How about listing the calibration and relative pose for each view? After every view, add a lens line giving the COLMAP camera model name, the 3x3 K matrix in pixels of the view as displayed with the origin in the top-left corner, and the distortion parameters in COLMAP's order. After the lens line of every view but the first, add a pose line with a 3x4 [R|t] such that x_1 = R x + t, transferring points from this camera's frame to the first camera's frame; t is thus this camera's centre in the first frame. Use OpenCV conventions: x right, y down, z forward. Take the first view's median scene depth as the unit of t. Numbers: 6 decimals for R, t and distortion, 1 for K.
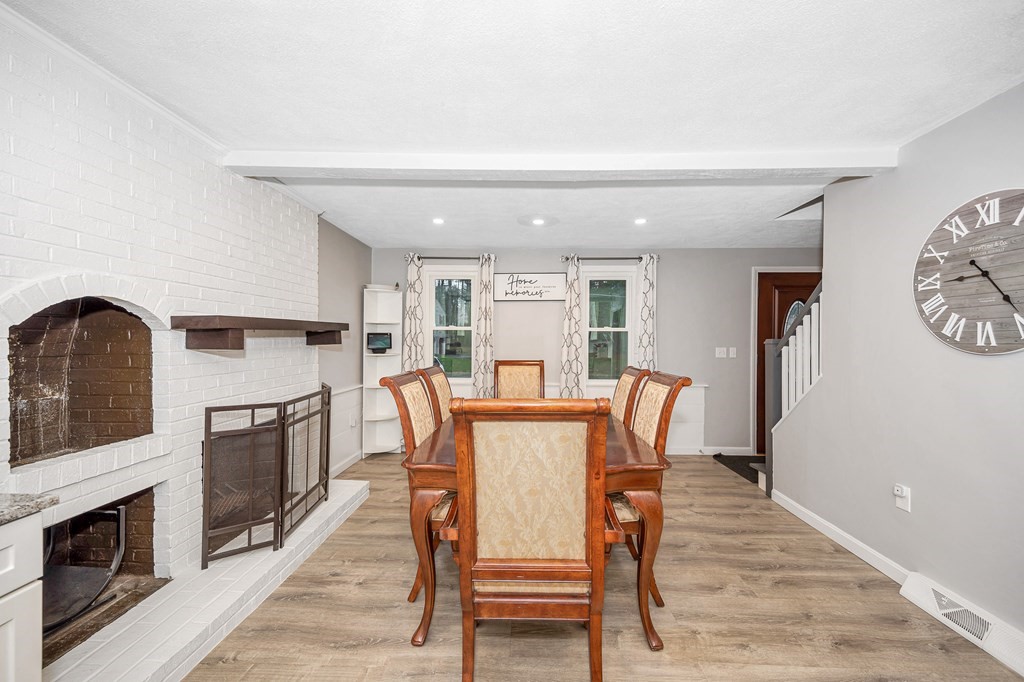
lens RADIAL K [[420.0, 0, 509.6], [0, 420.0, 340.2], [0, 0, 1]] dist [-0.000538, 0.000084]
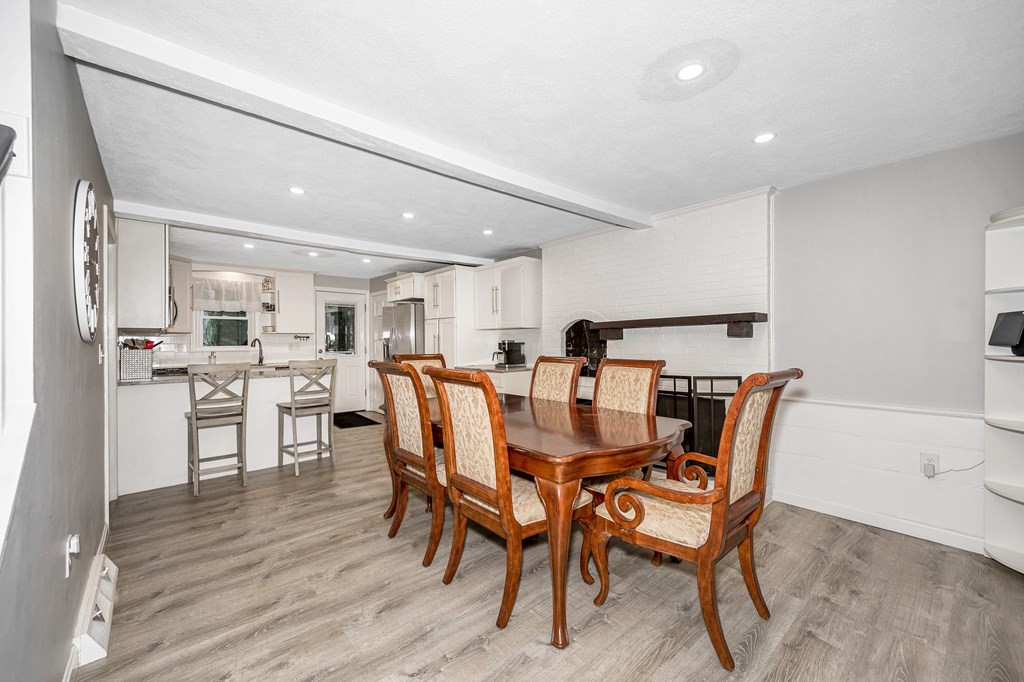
lens RADIAL K [[412.3, 0, 514.7], [0, 412.3, 340.4], [0, 0, 1]] dist [0.000268, 0.000117]
pose [[-0.722605, -0.000972, -0.691261, 0.677676], [0.002901, 0.999986, -0.004439, 0.023049], [0.691255, -0.005213, -0.722592, 1.536441]]
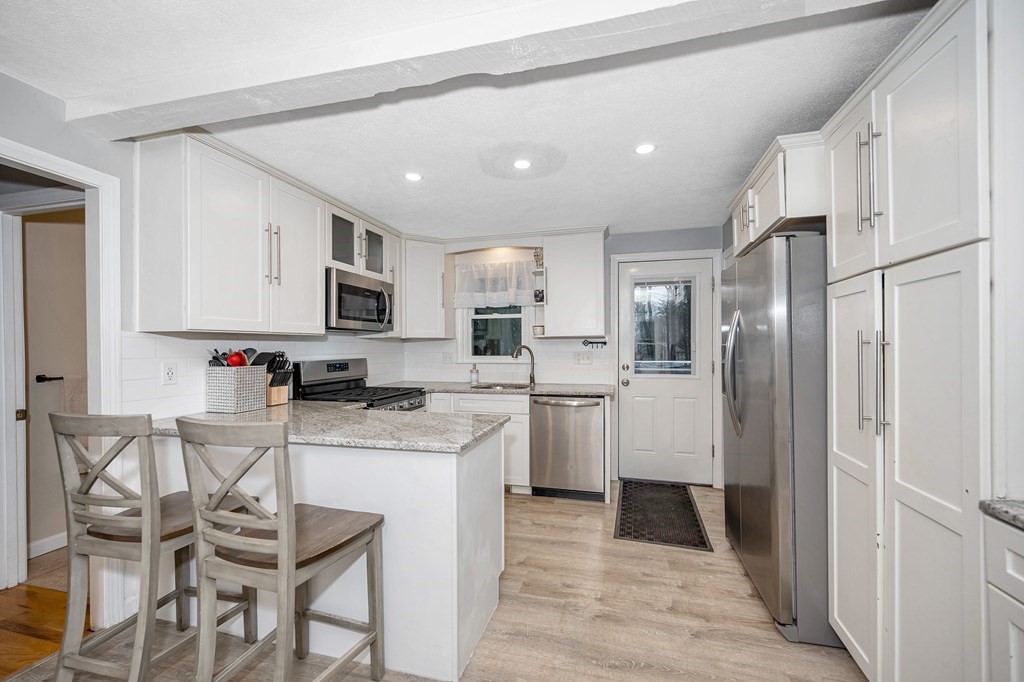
lens RADIAL K [[405.7, 0, 517.2], [0, 405.7, 350.6], [0, 0, 1]] dist [-0.000188, 0.000023]
pose [[-0.976862, -0.003731, 0.213840, -0.086907], [-0.001810, 0.999956, 0.009176, 0.005160], [-0.213865, 0.008577, -0.976826, 0.448671]]
